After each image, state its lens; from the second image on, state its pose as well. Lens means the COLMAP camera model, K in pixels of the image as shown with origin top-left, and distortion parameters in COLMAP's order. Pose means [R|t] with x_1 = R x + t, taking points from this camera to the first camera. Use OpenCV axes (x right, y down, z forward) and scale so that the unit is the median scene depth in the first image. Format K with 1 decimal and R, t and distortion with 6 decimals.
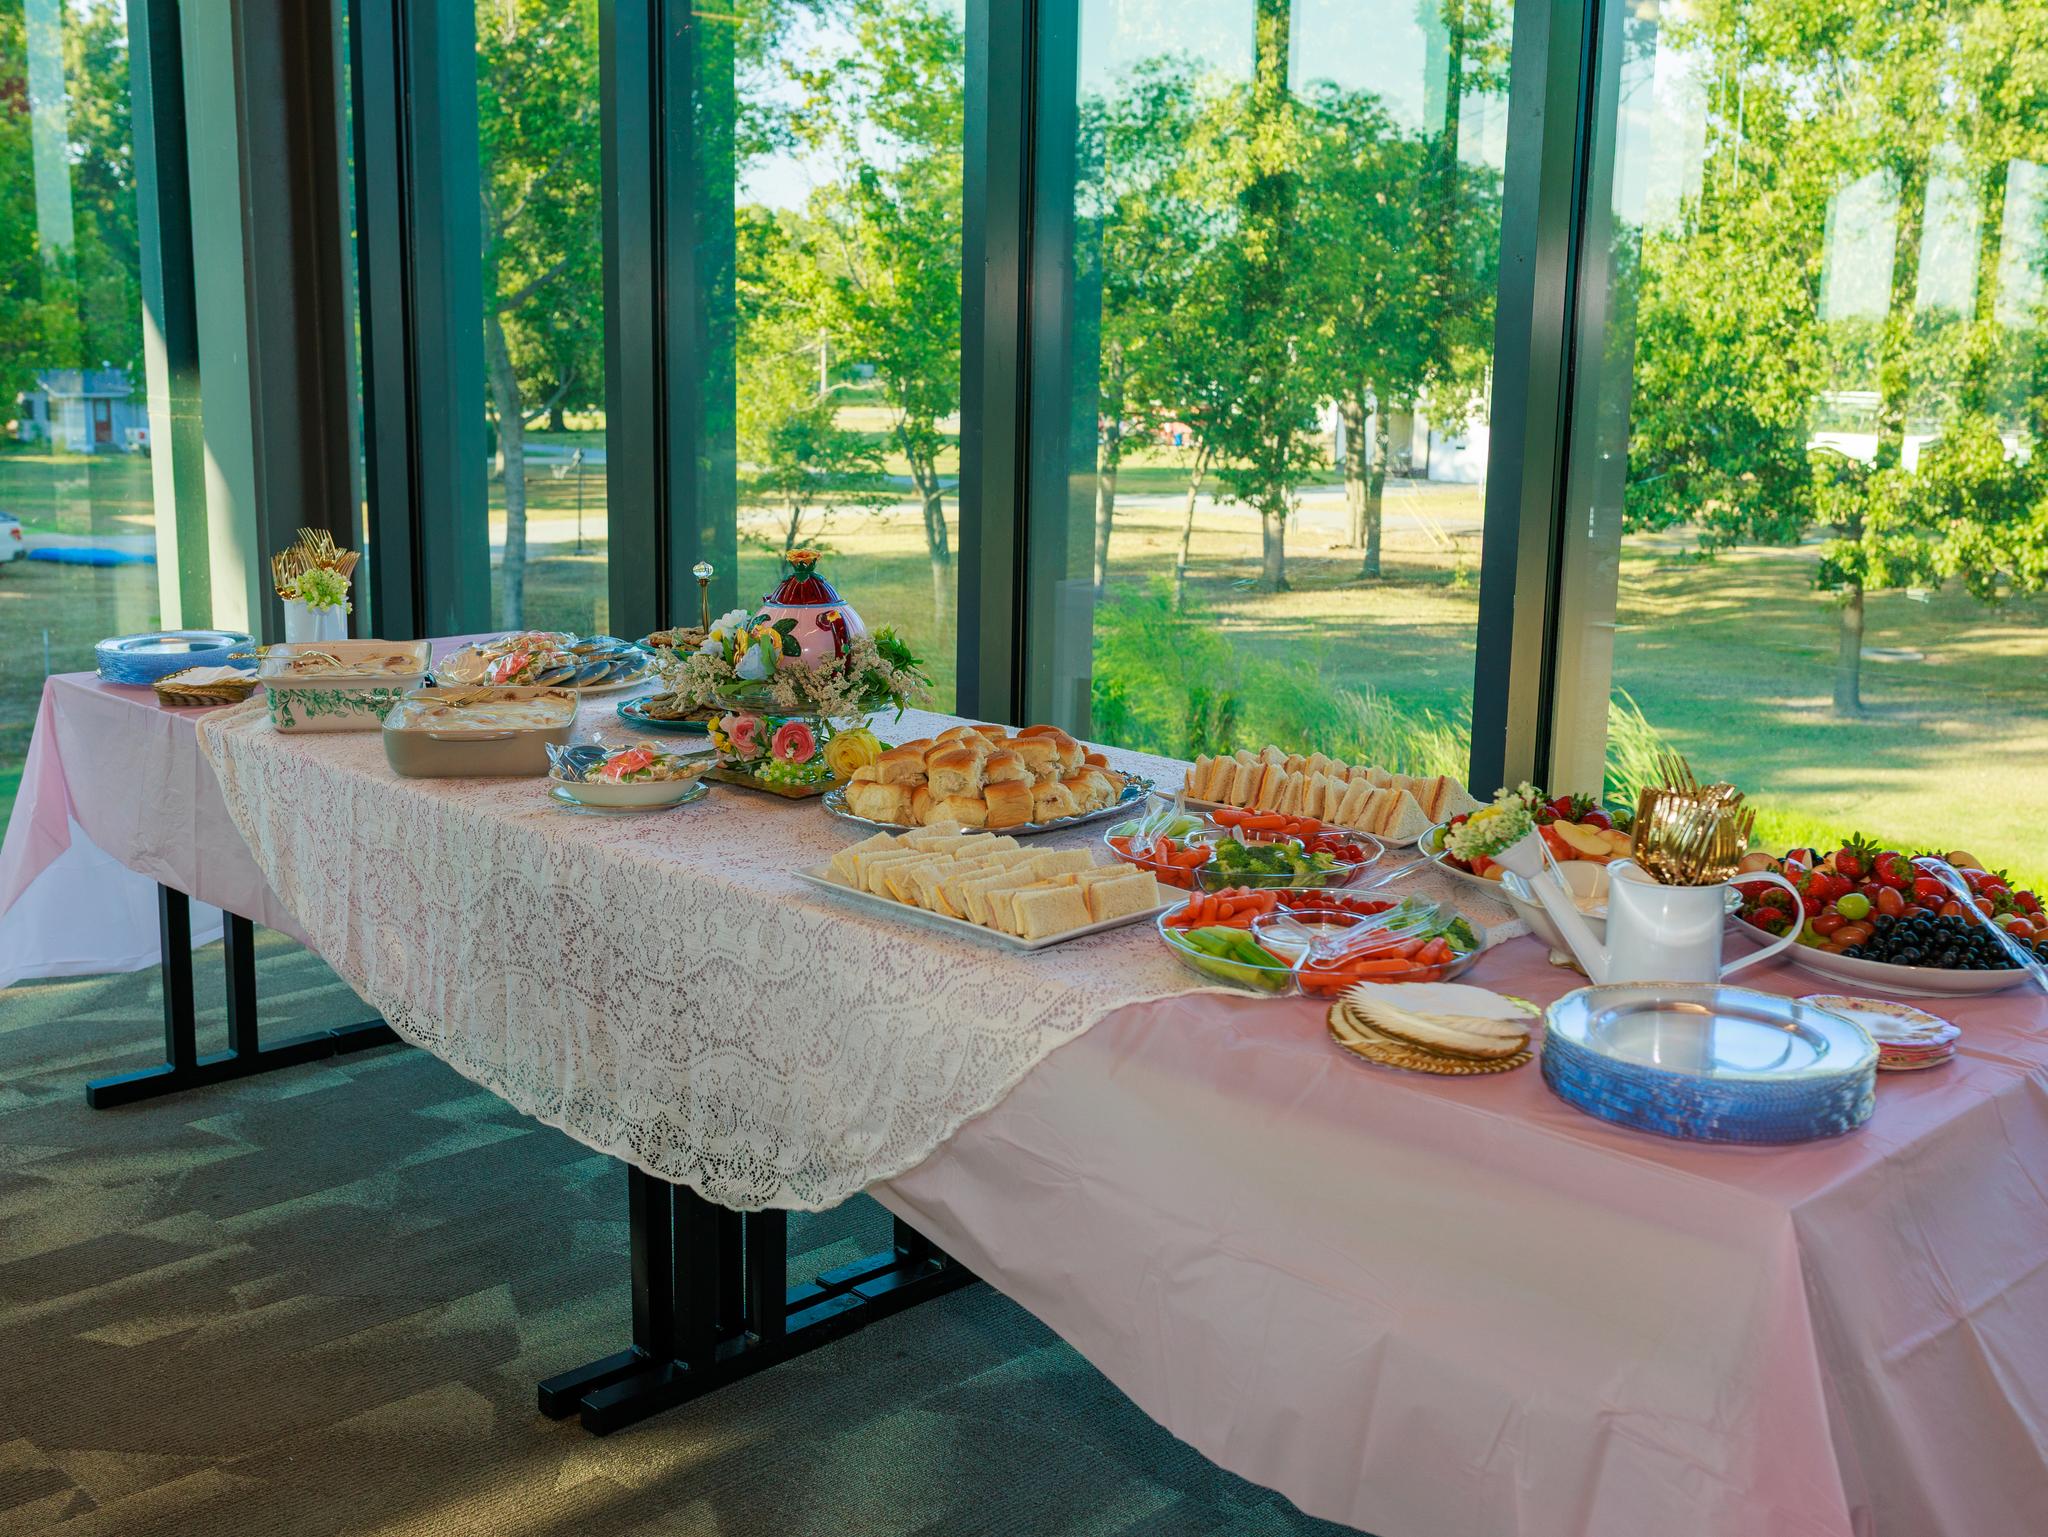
lens RADIAL K [[2174.7, 0, 1002.6], [0, 2174.7, 747.3], [0, 0, 1]] dist [0.001256, -0.000205]
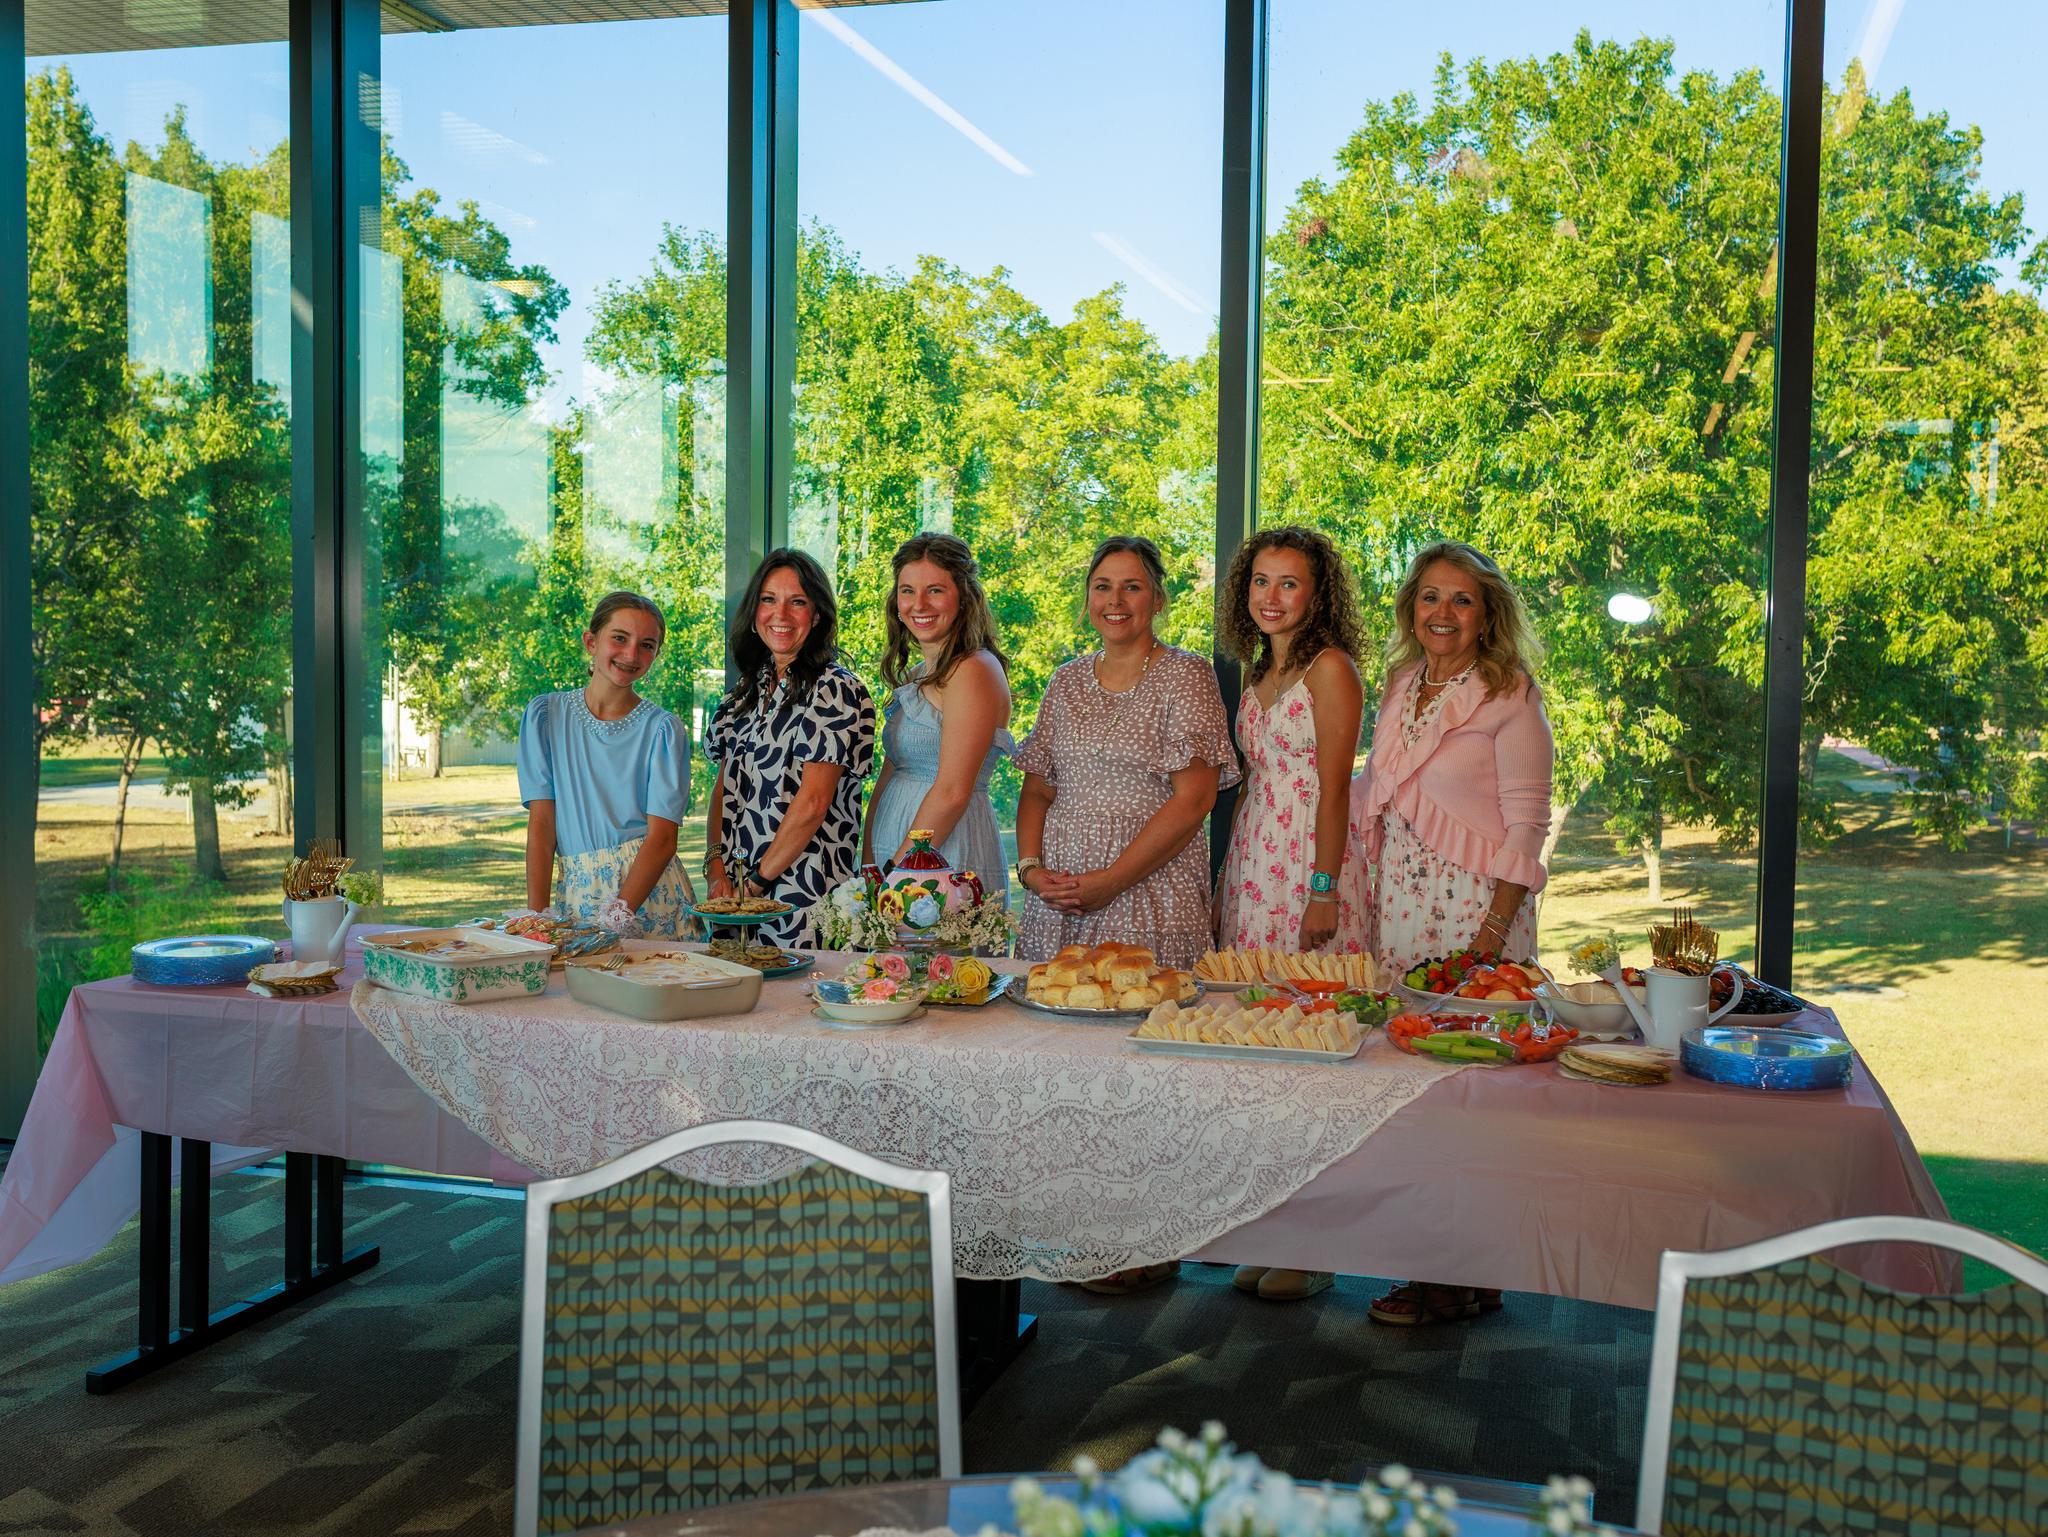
lens RADIAL K [[2181.8, 0, 1013.3], [0, 2181.8, 775.7], [0, 0, 1]] dist [0.000276, -0.002636]
pose [[0.866236, -0.035353, 0.498383, -0.693984], [0.091850, 0.991761, -0.089294, 0.003710], [-0.491120, 0.123126, 0.862346, -0.215108]]
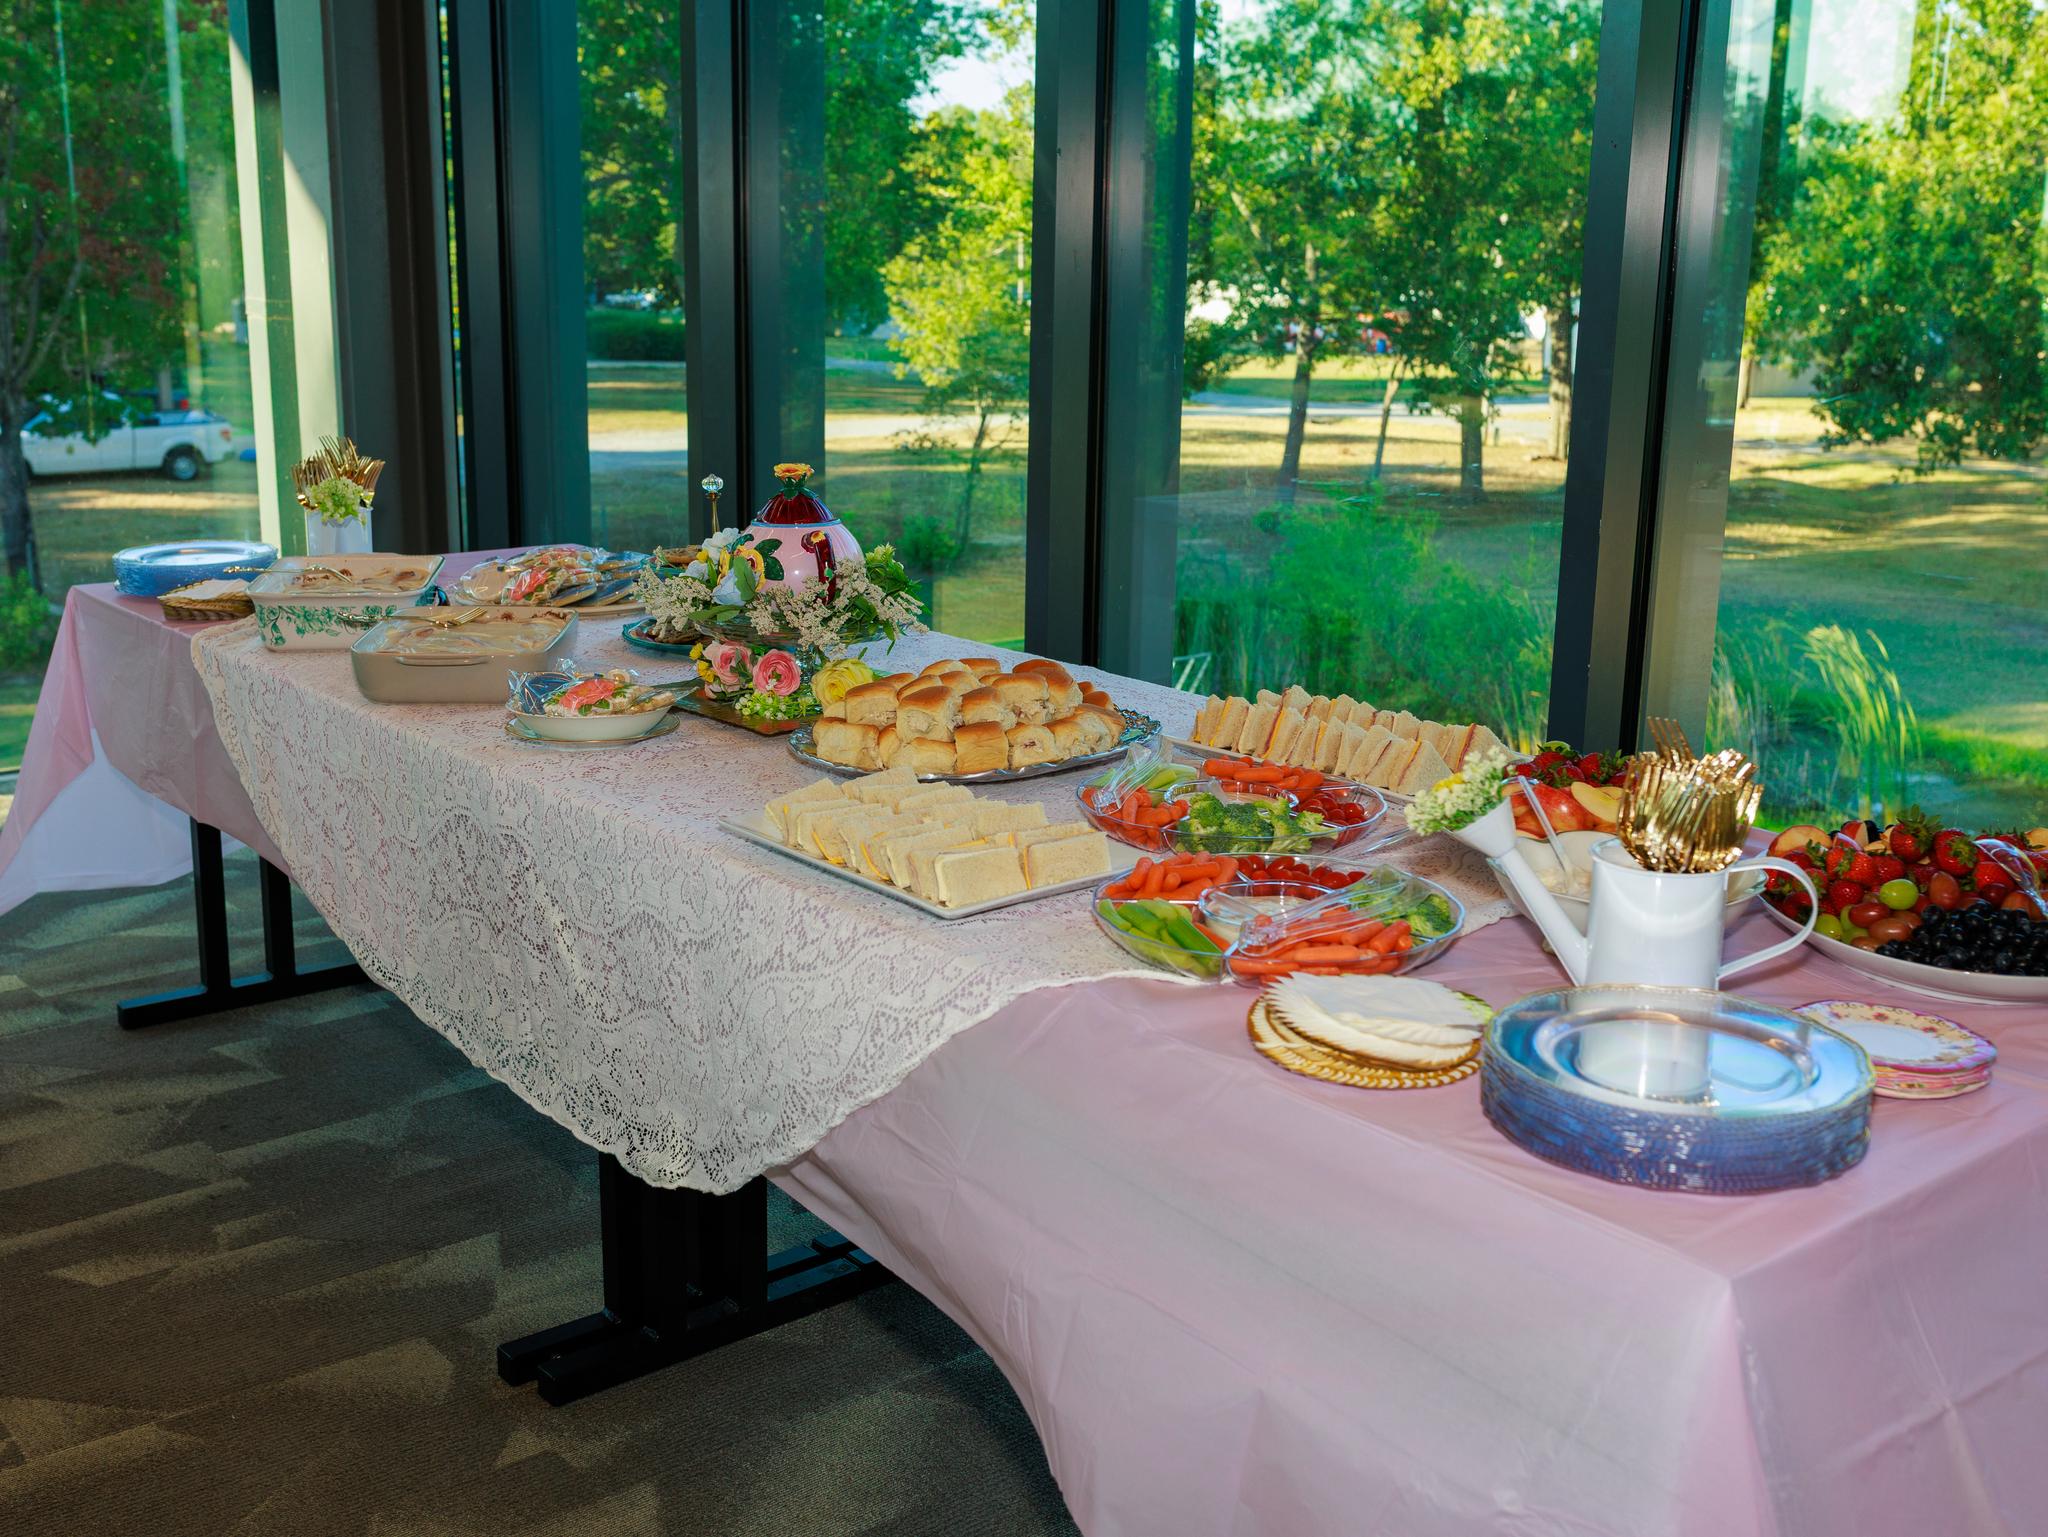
lens RADIAL K [[2173.0, 0, 1014.1], [0, 2173.0, 750.4], [0, 0, 1]] dist [0.006781, -0.006251]
pose [[0.996216, 0.019404, -0.084722, 0.078447], [-0.015711, 0.998907, 0.044030, -0.010977], [0.085484, -0.042533, 0.995431, 0.080354]]
